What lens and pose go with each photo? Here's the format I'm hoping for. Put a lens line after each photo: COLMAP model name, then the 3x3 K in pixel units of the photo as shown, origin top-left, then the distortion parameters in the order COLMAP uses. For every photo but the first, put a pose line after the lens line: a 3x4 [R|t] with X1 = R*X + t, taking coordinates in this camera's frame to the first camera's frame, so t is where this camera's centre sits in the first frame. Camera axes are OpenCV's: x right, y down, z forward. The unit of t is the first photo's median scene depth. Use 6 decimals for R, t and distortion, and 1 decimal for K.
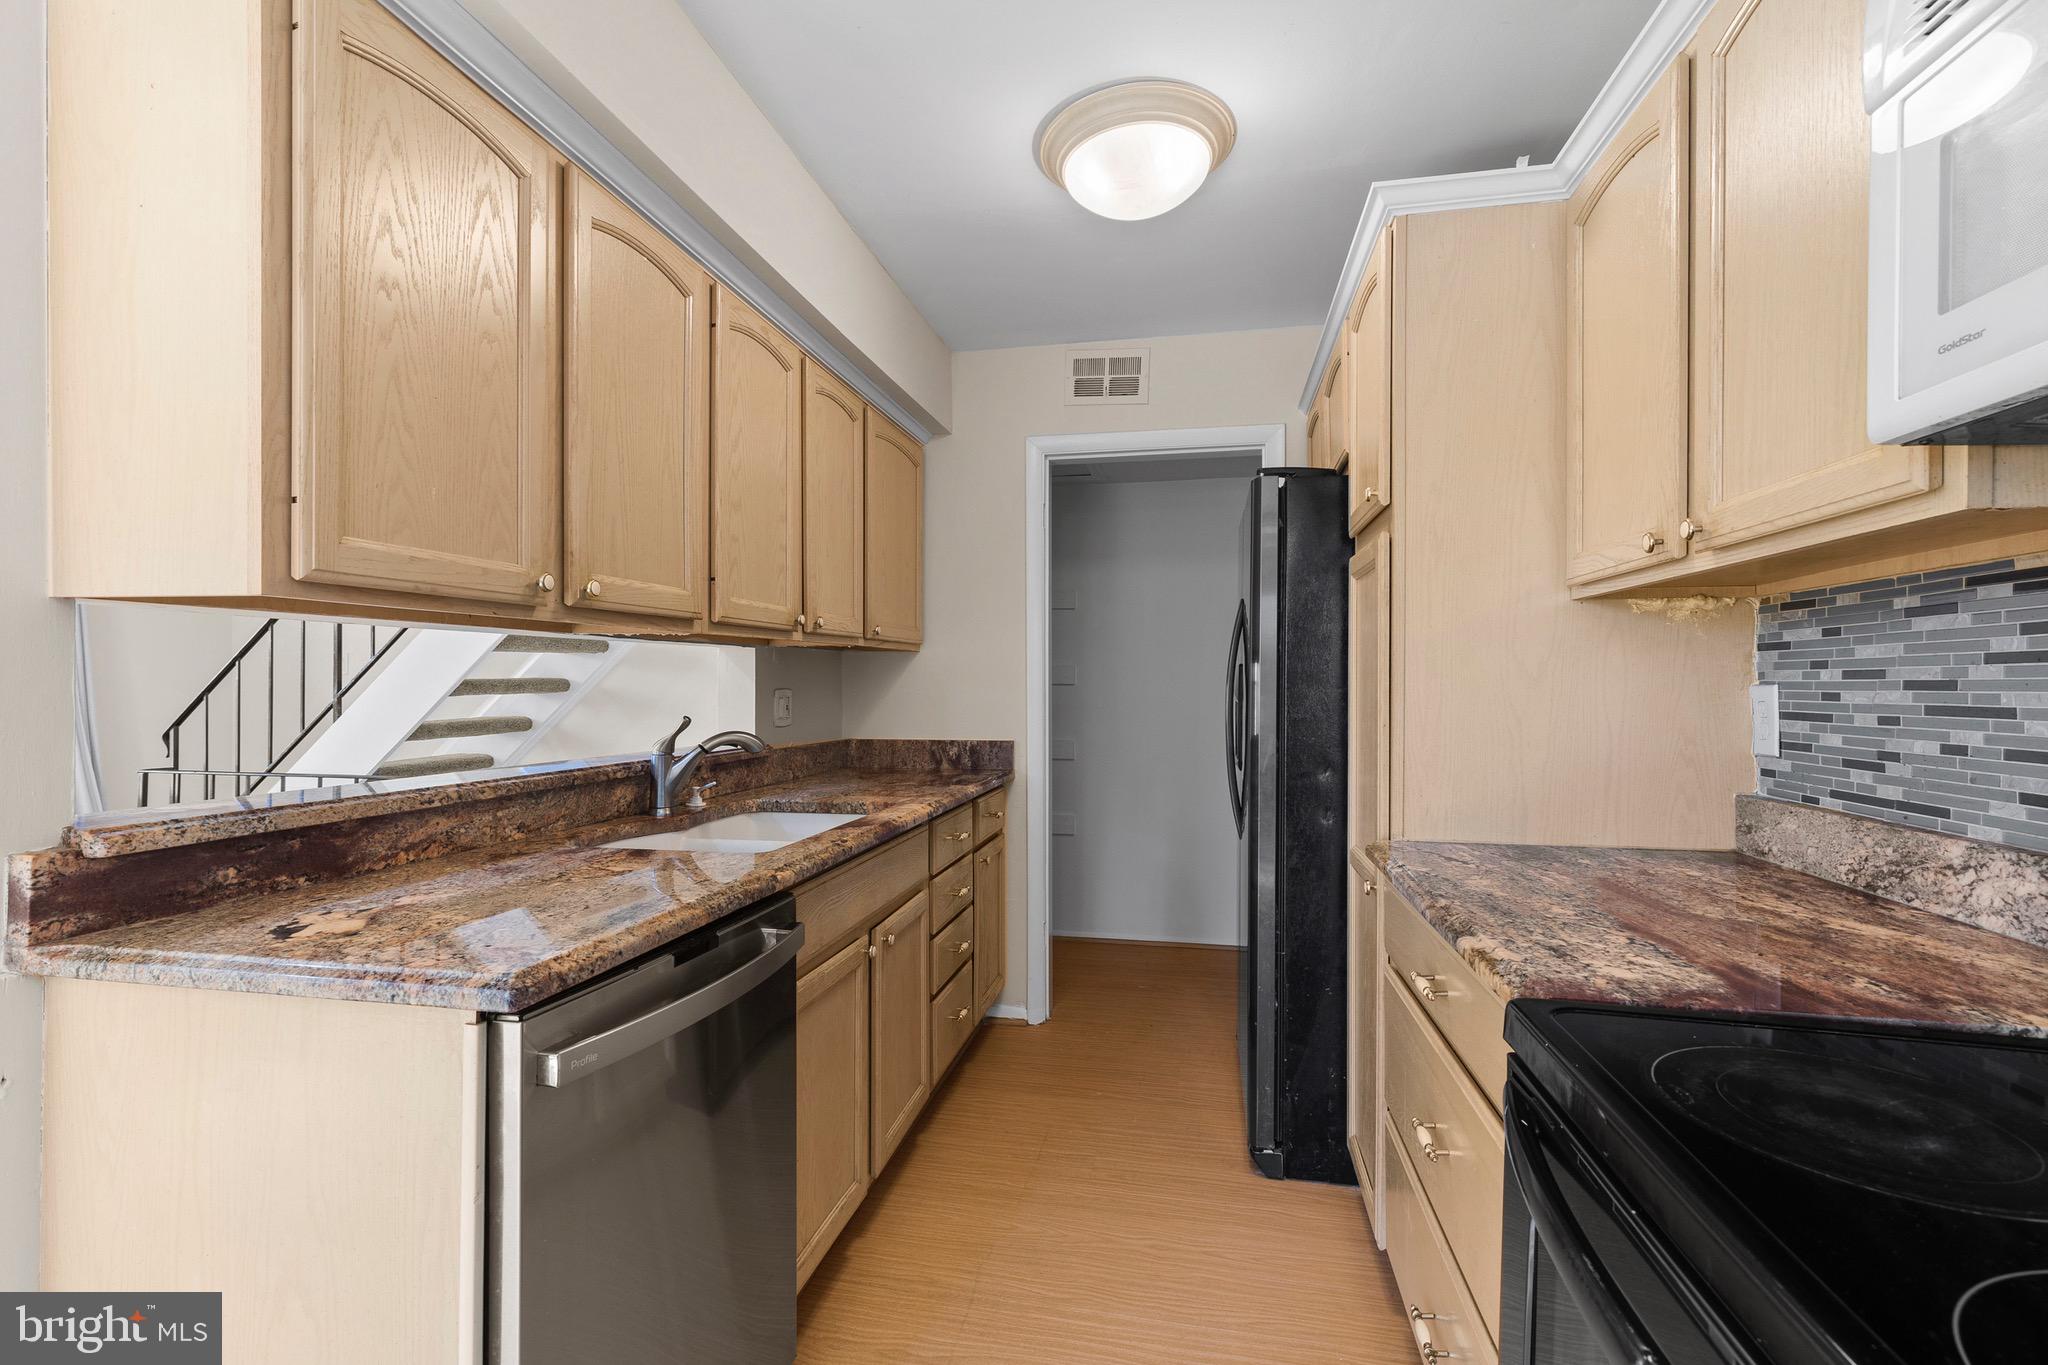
lens RADIAL K [[921.7, 0, 1021.8], [0, 921.7, 680.9], [0, 0, 1]] dist [0.005636, -0.000346]
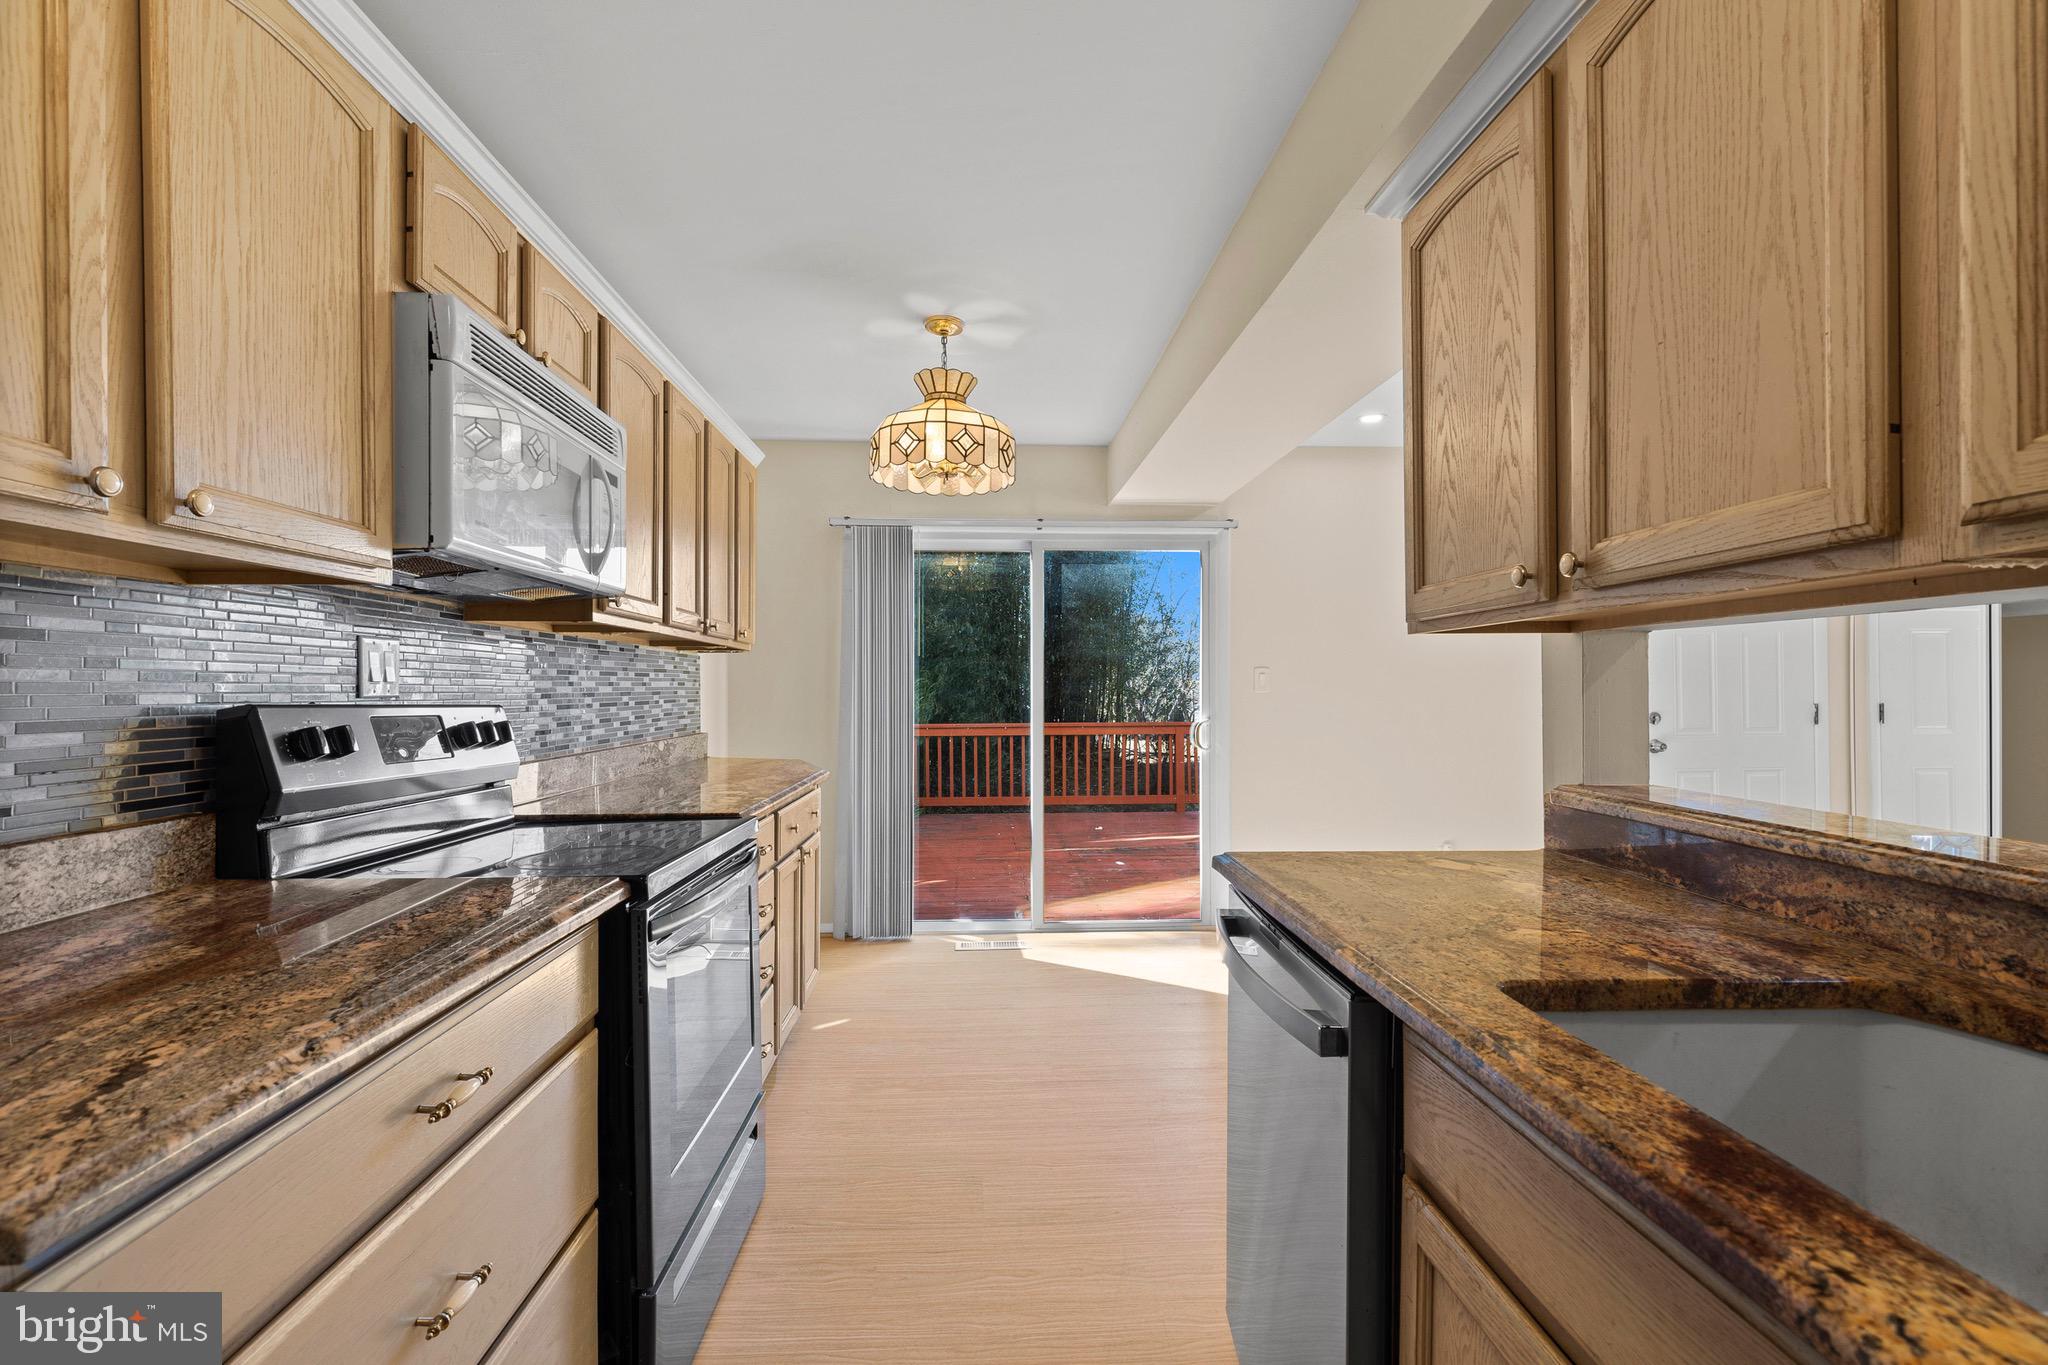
lens RADIAL K [[921.7, 0, 1023.0], [0, 921.7, 686.3], [0, 0, 1]] dist [0.005636, -0.000346]
pose [[-0.968201, -0.003380, -0.250152, 0.159234], [-0.003211, 0.999994, -0.001084, 0.002691], [0.250155, -0.000246, -0.968206, 1.590790]]
